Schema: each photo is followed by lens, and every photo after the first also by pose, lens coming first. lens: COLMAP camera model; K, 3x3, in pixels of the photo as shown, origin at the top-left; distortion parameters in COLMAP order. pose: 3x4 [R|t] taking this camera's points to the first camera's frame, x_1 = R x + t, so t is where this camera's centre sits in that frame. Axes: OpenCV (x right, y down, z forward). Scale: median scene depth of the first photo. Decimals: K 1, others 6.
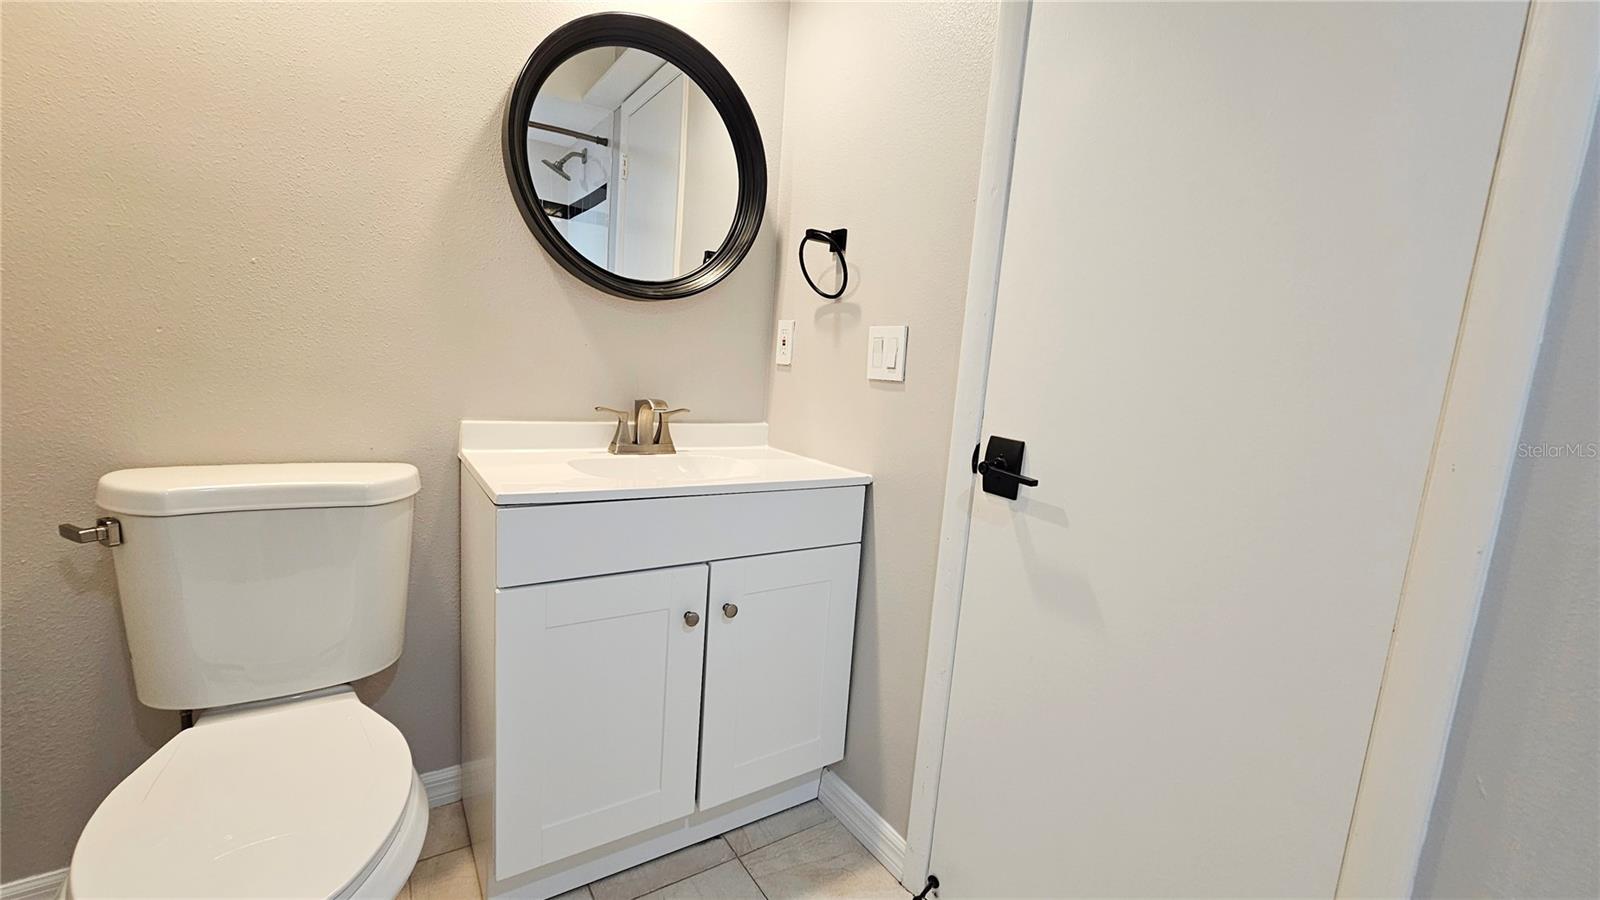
lens RADIAL K [[654.3, 0, 798.9], [0, 654.3, 457.1], [0, 0, 1]] dist [0.000719, -0.000038]
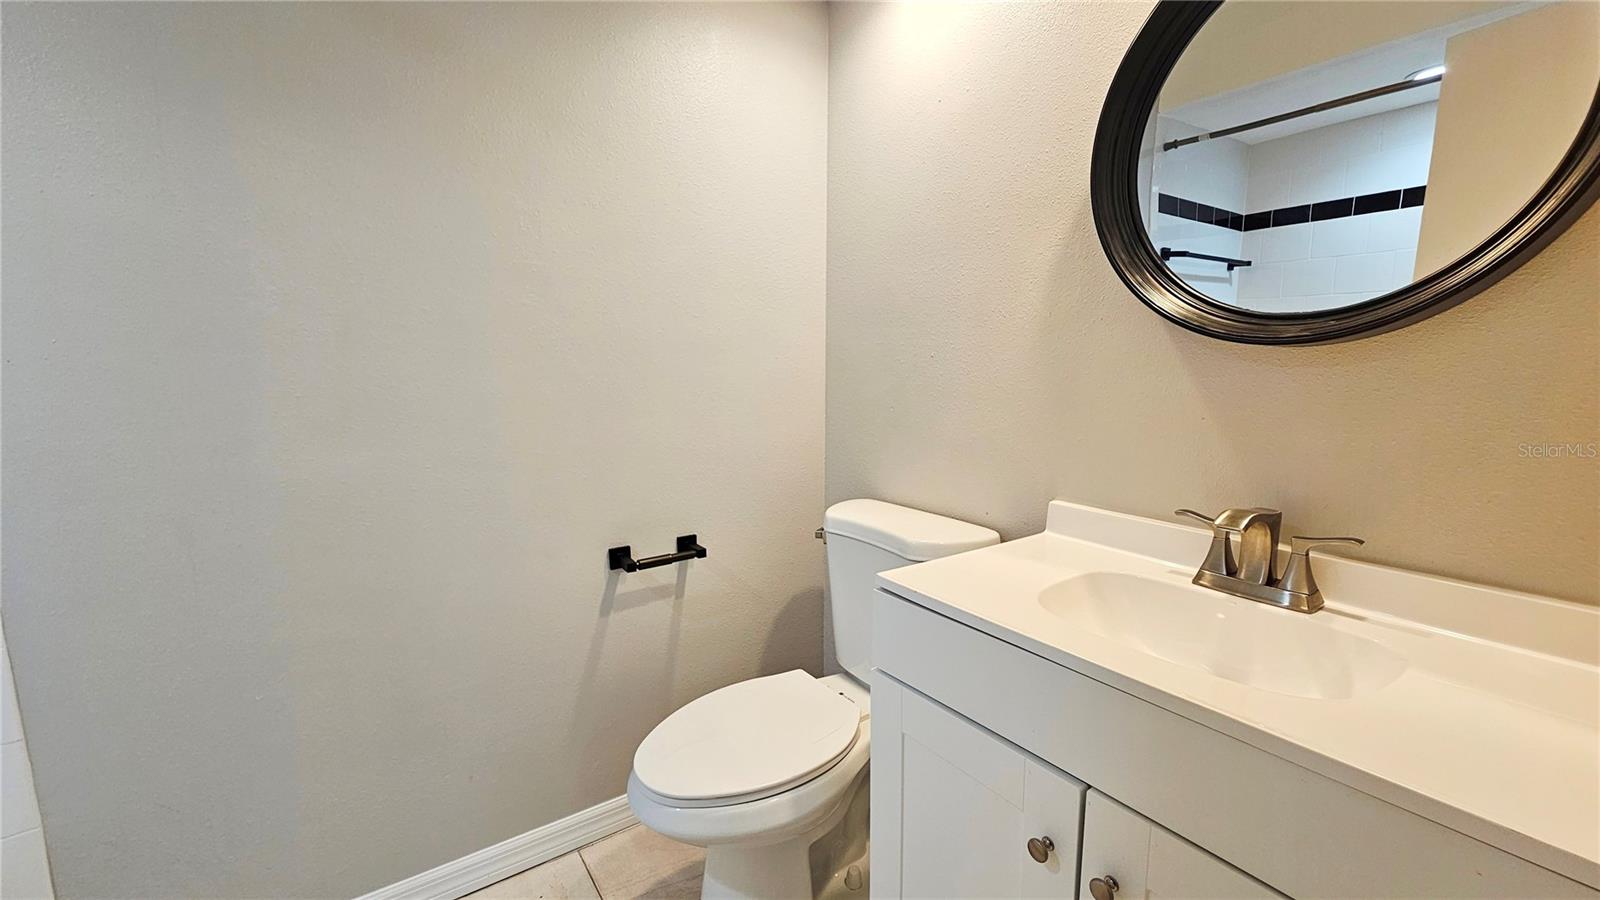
lens RADIAL K [[654.3, 0, 798.9], [0, 654.3, 457.1], [0, 0, 1]] dist [0.000719, -0.000038]
pose [[0.019414, 0.068946, -0.997431, 0.365218], [-0.143029, 0.987550, 0.065479, -0.115803], [0.989528, 0.141391, 0.029034, 0.558831]]
